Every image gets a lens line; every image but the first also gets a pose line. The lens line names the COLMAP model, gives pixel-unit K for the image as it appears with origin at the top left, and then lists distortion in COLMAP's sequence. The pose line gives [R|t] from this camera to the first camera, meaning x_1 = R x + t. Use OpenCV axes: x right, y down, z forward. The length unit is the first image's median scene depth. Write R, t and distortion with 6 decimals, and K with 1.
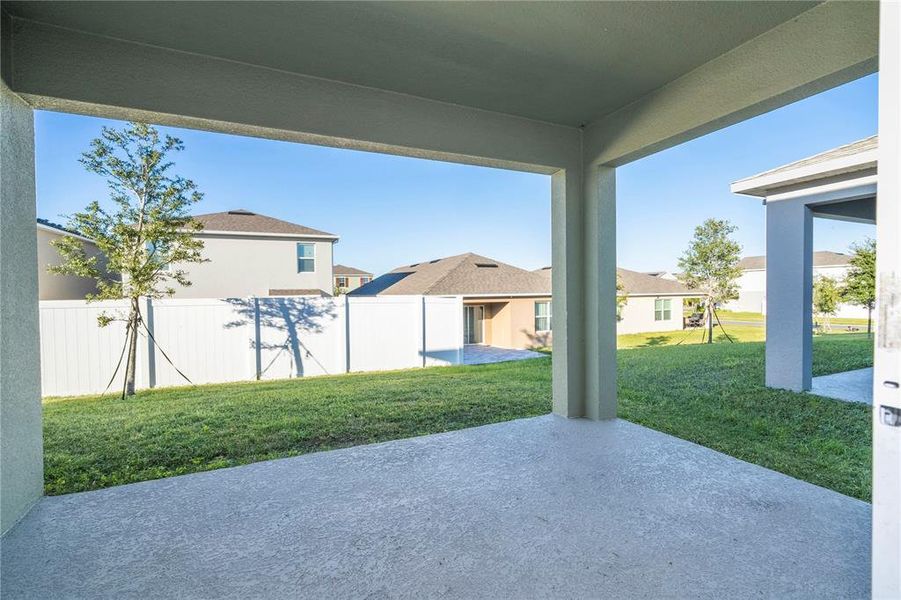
lens RADIAL K [[403.8, 0, 453.0], [0, 403.8, 301.7], [0, 0, 1]] dist [-0.008699, -0.000188]
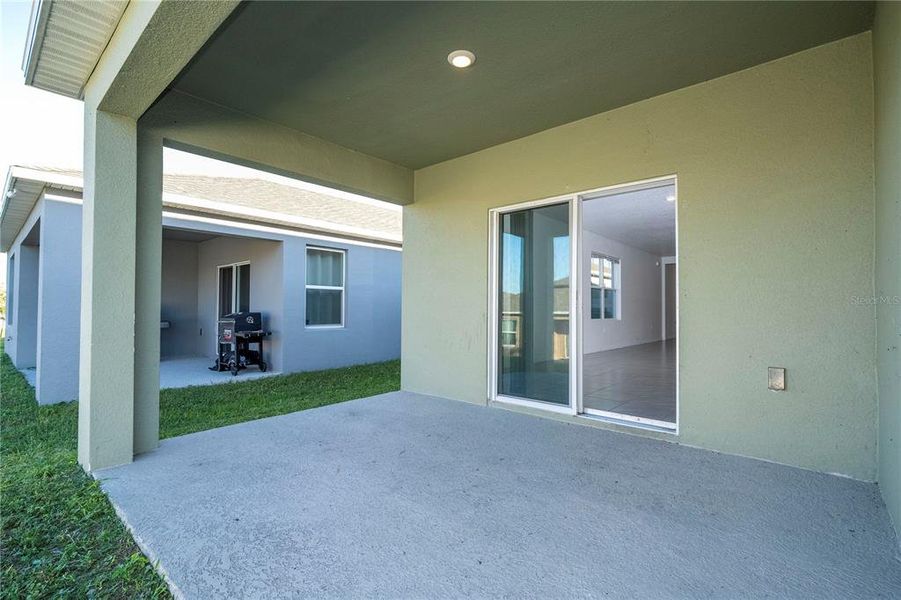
lens RADIAL K [[416.9, 0, 455.0], [0, 416.9, 300.4], [0, 0, 1]] dist [0.000328, 0.000014]
pose [[-0.409011, 0.030706, 0.912013, -0.862678], [0.025441, 0.999429, -0.022240, 0.040633], [-0.912175, 0.014106, -0.409559, 1.039340]]
